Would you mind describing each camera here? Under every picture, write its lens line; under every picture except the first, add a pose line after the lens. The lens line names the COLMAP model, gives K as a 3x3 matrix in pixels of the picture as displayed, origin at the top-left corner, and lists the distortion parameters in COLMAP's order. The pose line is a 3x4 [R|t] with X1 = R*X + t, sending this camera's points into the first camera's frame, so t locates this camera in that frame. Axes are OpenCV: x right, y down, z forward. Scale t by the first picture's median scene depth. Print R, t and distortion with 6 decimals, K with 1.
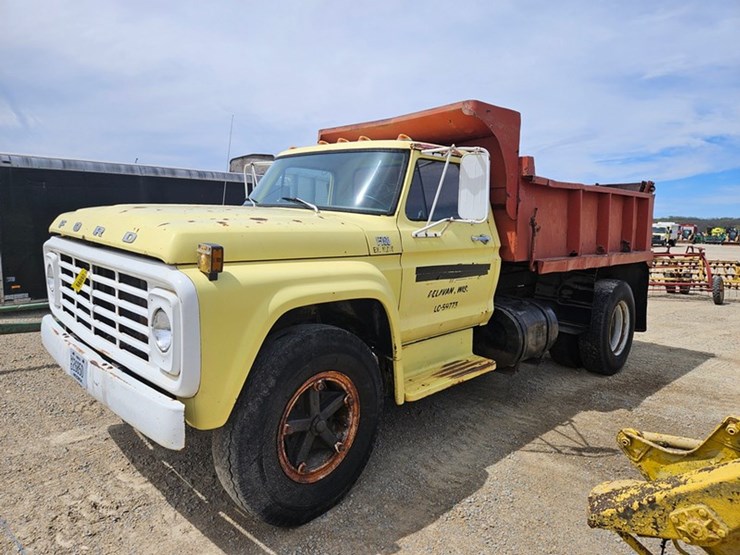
lens RADIAL K [[490.5, 0, 369.4], [0, 490.5, 270.7], [0, 0, 1]] dist [0.077754, -0.060936]
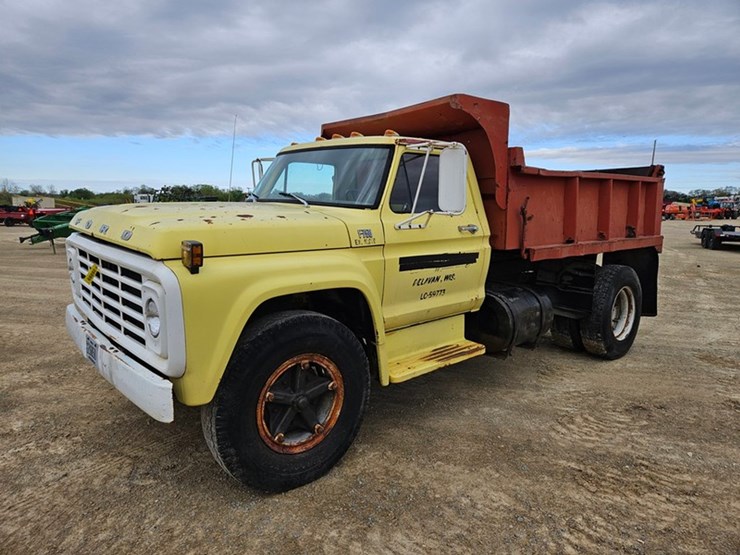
lens RADIAL K [[488.2, 0, 369.9], [0, 488.2, 273.2], [0, 0, 1]] dist [0.073036, -0.048078]
pose [[0.997547, -0.010117, -0.069263, 0.090212], [0.012424, 0.999380, 0.032955, -0.007555], [0.068886, -0.033735, 0.997054, -0.048390]]
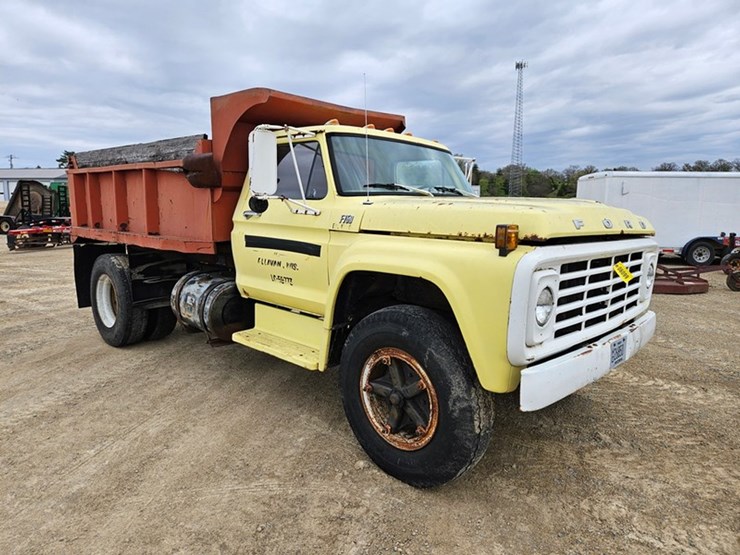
lens RADIAL K [[490.5, 0, 360.3], [0, 490.5, 272.1], [0, 0, 1]] dist [0.077754, -0.060936]
pose [[-0.039244, -0.167184, 0.985144, -1.225667], [0.088814, 0.981418, 0.170089, -0.163327], [-0.995275, 0.094169, -0.023666, 1.199787]]
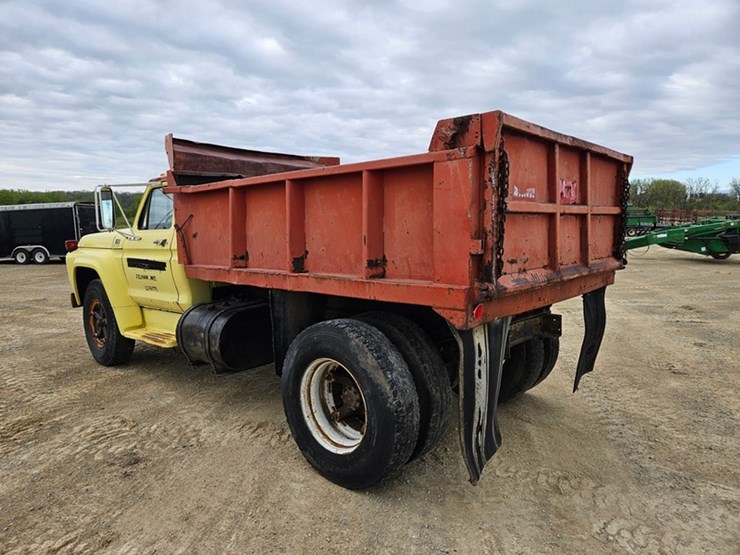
lens RADIAL K [[487.6, 0, 360.2], [0, 487.6, 270.8], [0, 0, 1]] dist [0.062222, -0.039873]
pose [[0.055496, 0.071722, -0.995880, 1.566394], [-0.078903, 0.994612, 0.067234, -0.119675], [0.995336, 0.074847, 0.060856, 1.461017]]
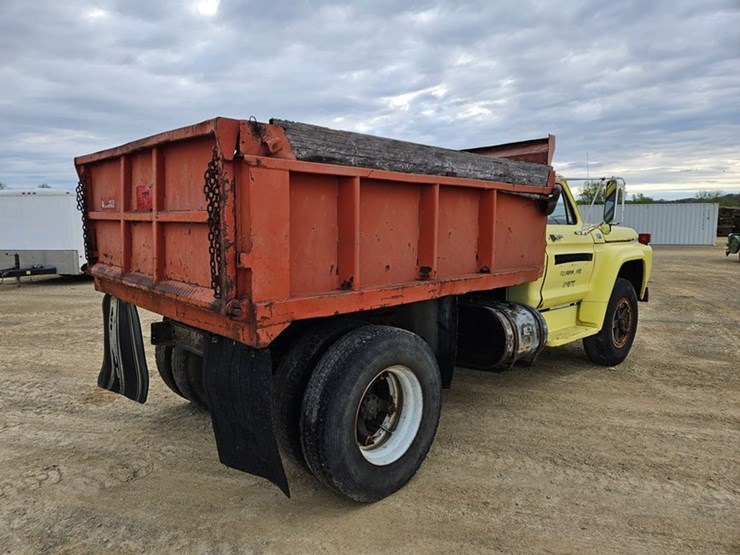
lens RADIAL K [[490.5, 0, 362.9], [0, 490.5, 276.1], [0, 0, 1]] dist [0.077754, -0.060936]
pose [[-0.999393, -0.030486, 0.016856, 0.329083], [-0.026366, 0.978210, 0.205938, -0.281451], [-0.022767, 0.205369, -0.978420, 2.701392]]
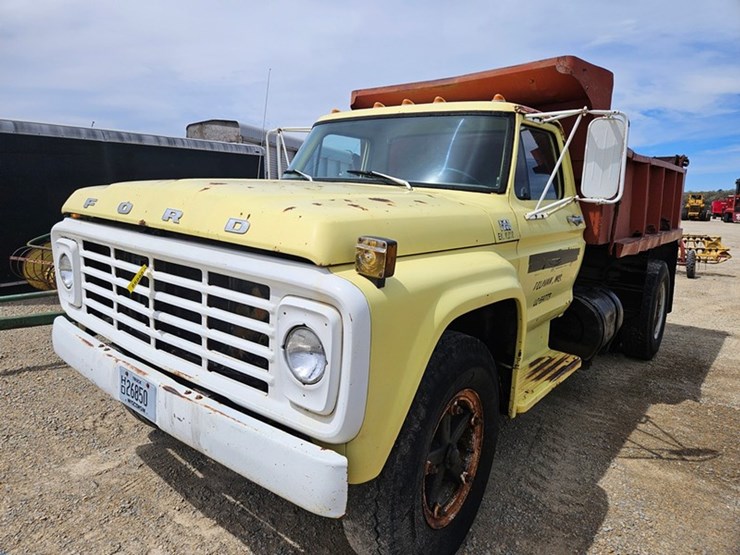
lens RADIAL K [[490.5, 0, 360.3], [0, 490.5, 270.4], [0, 0, 1]] dist [0.077754, -0.060936]
pose [[0.994877, -0.011060, 0.100483, -0.239971], [0.005498, 0.998446, 0.055457, -0.026466], [-0.100940, -0.054621, 0.993392, 0.163832]]
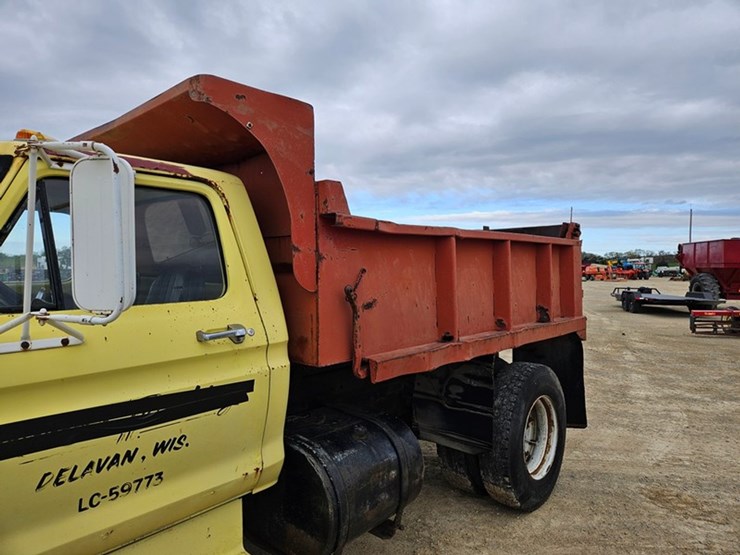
lens RADIAL K [[490.5, 0, 376.7], [0, 490.5, 267.9], [0, 0, 1]] dist [0.077754, -0.060936]
pose [[0.997534, -0.021352, 0.066854, 0.353636], [0.027700, 0.995043, -0.095511, -0.080738], [-0.064483, 0.097127, 0.993181, 0.474992]]
